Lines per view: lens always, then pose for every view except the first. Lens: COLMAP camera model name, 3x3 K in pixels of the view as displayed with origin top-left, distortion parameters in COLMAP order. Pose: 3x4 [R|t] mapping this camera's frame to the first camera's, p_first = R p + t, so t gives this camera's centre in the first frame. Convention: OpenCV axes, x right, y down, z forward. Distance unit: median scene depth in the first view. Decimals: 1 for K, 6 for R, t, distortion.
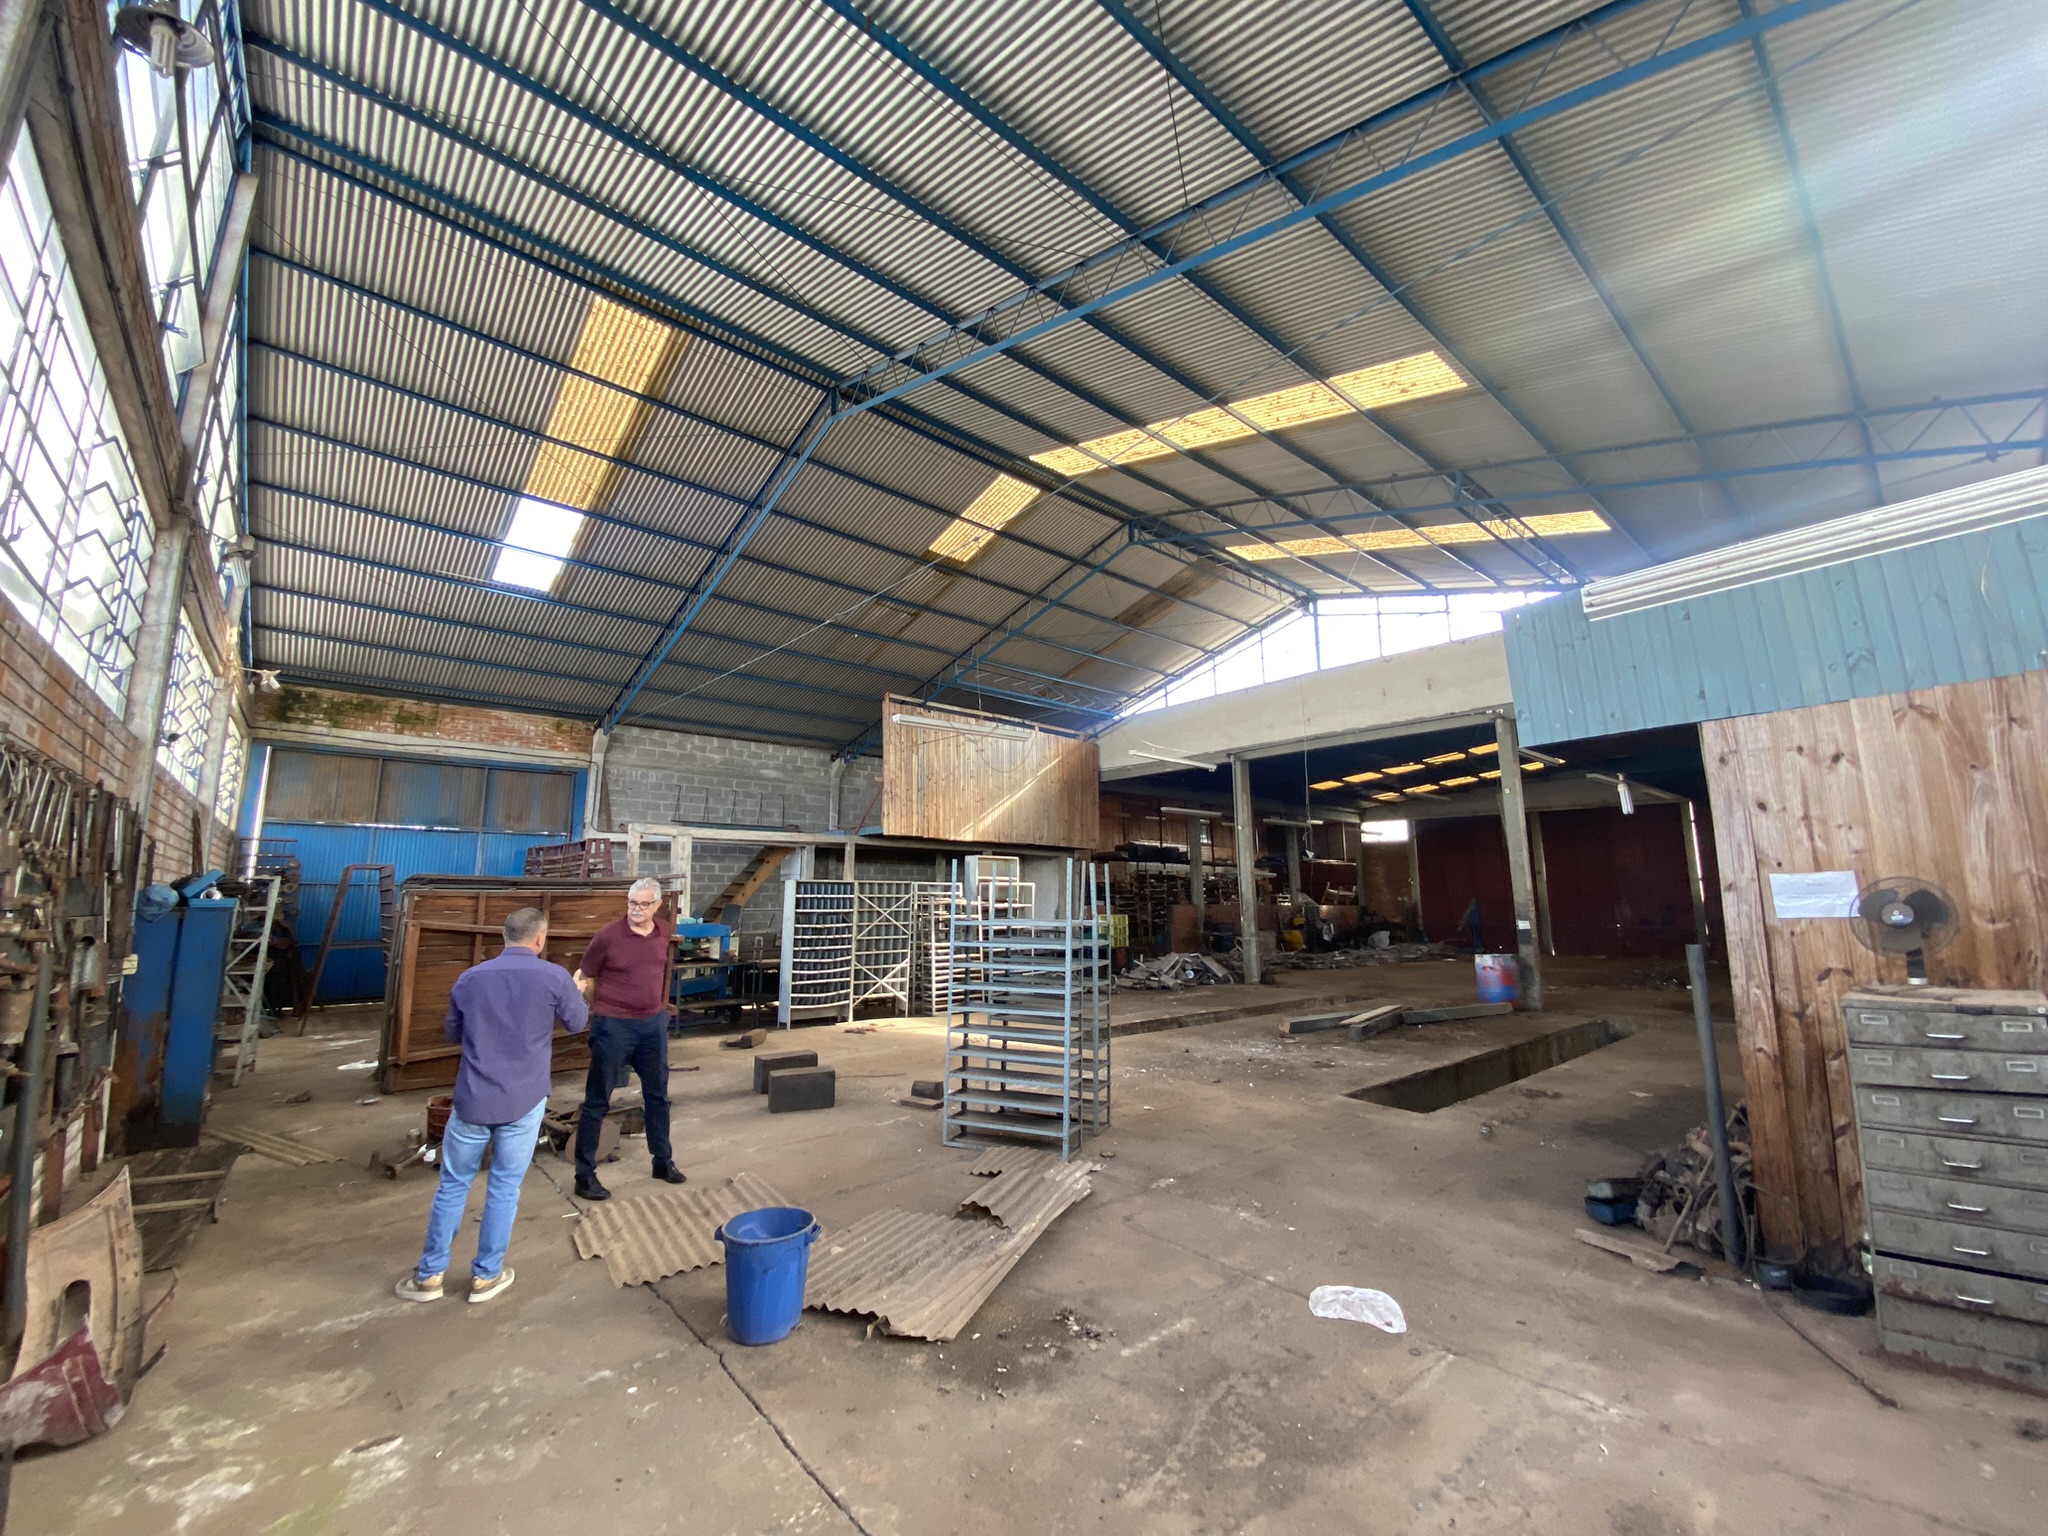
lens RADIAL K [[838.4, 0, 1026.3], [0, 838.4, 757.9], [0, 0, 1]] dist [0.024507, -0.015489]
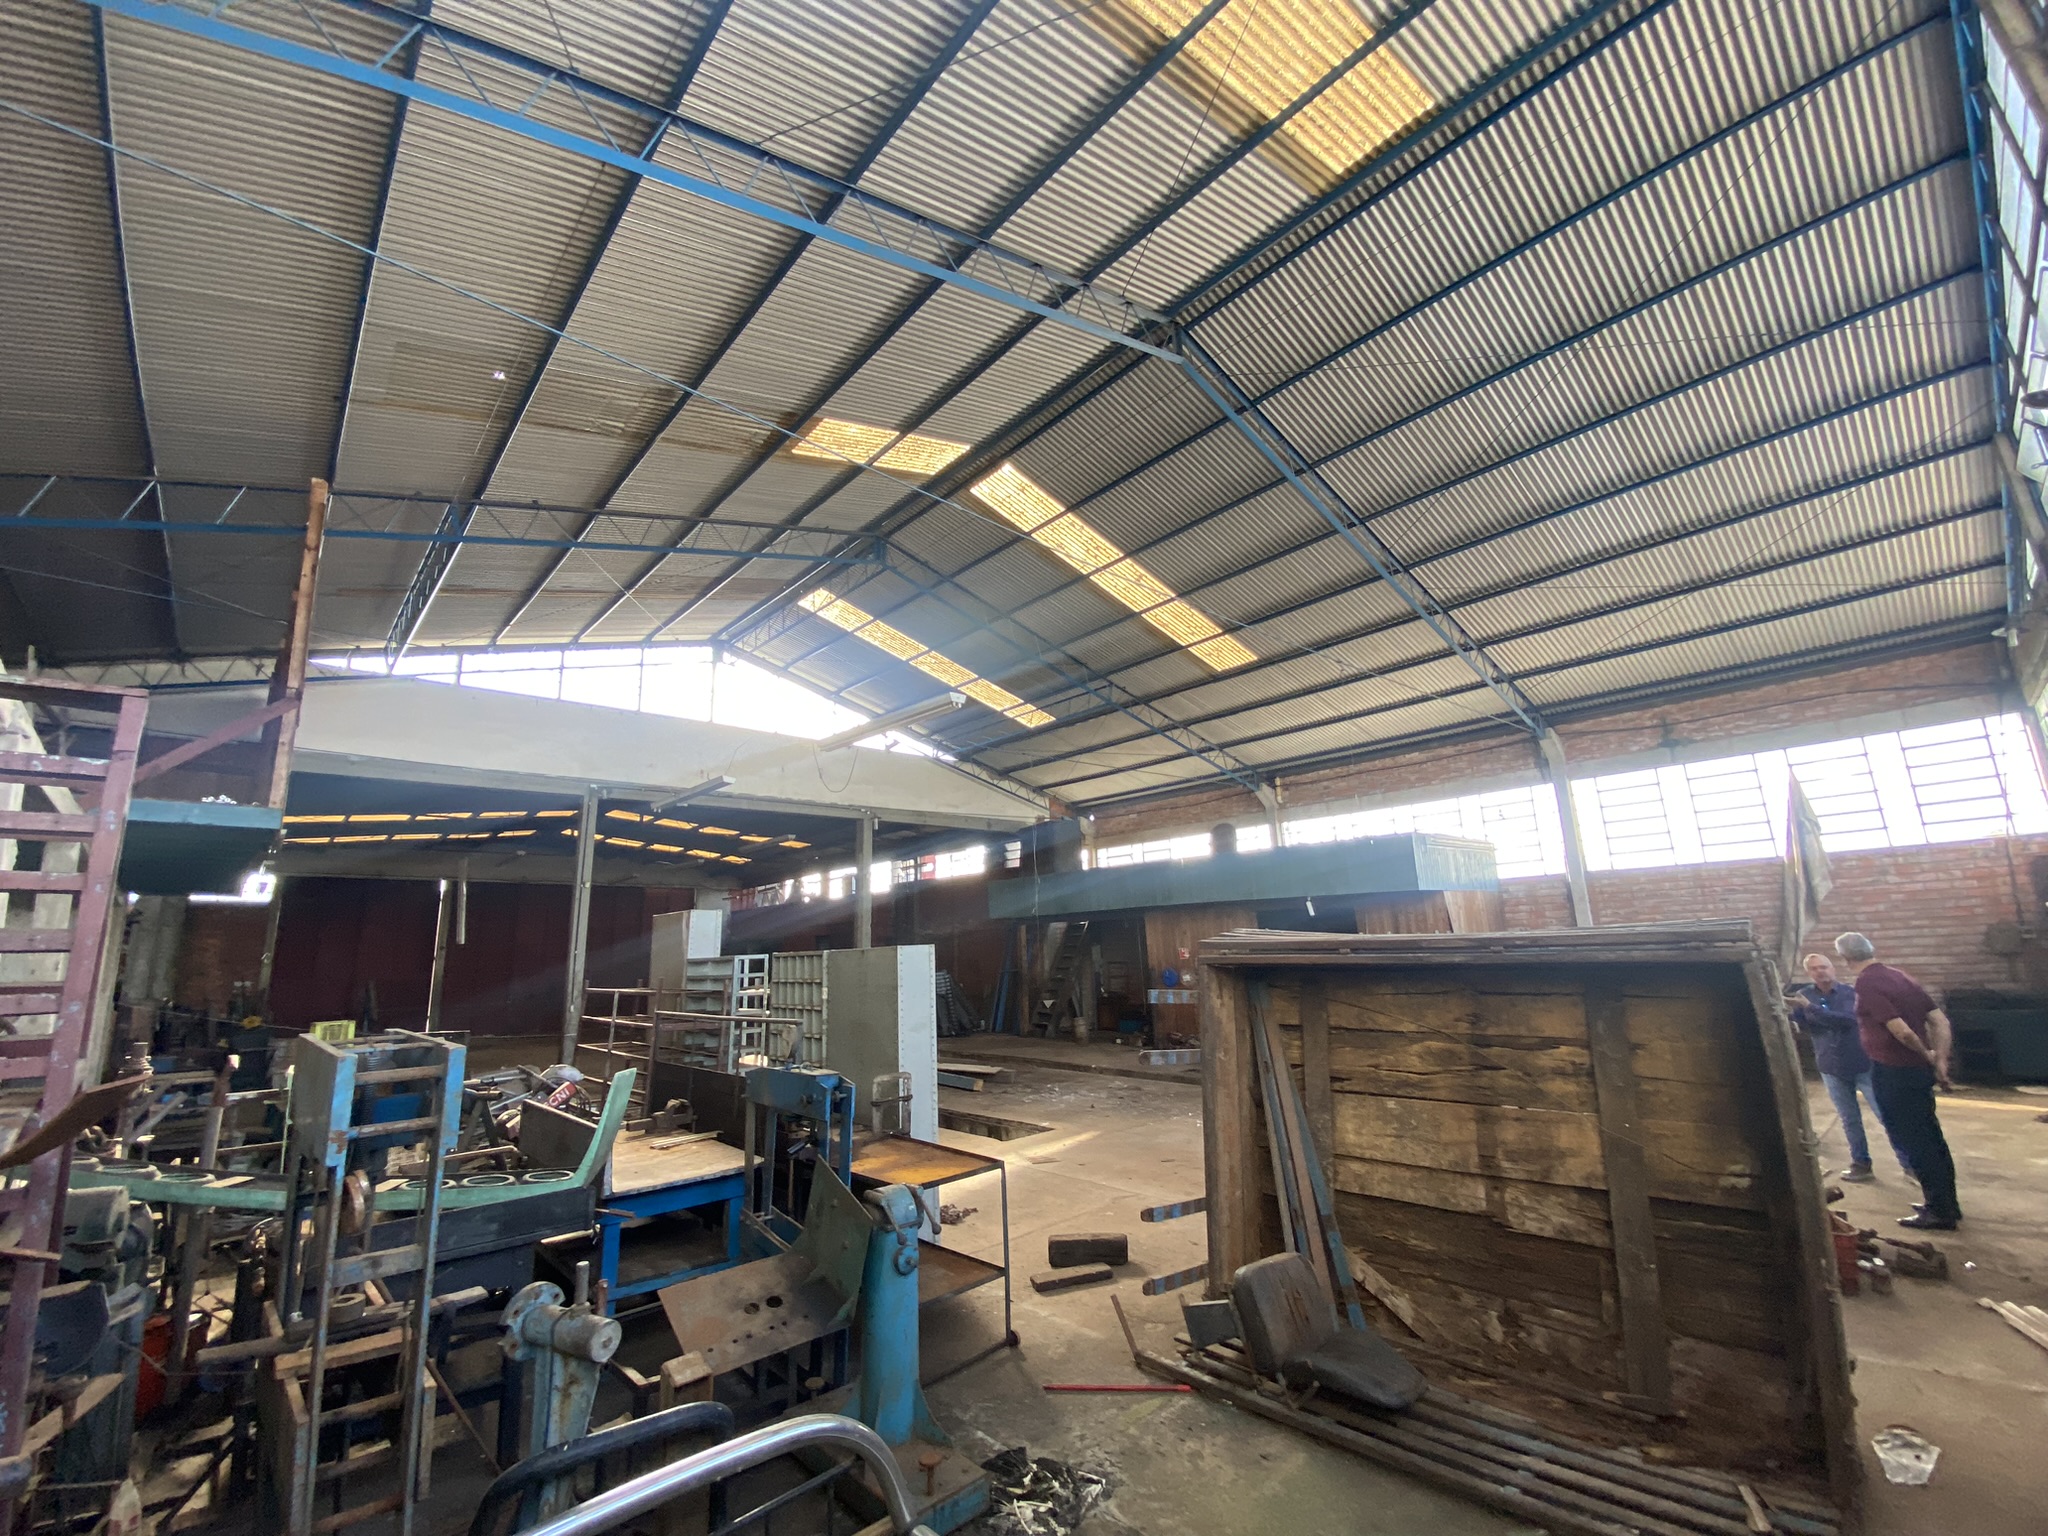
lens RADIAL K [[838.4, 0, 1026.3], [0, 838.4, 757.9], [0, 0, 1]] dist [0.024507, -0.015489]
pose [[-0.049613, 0.226794, 0.972678, -0.956998], [-0.134338, 0.963513, -0.231509, 0.175968], [-0.989693, -0.142153, -0.017336, 1.150675]]
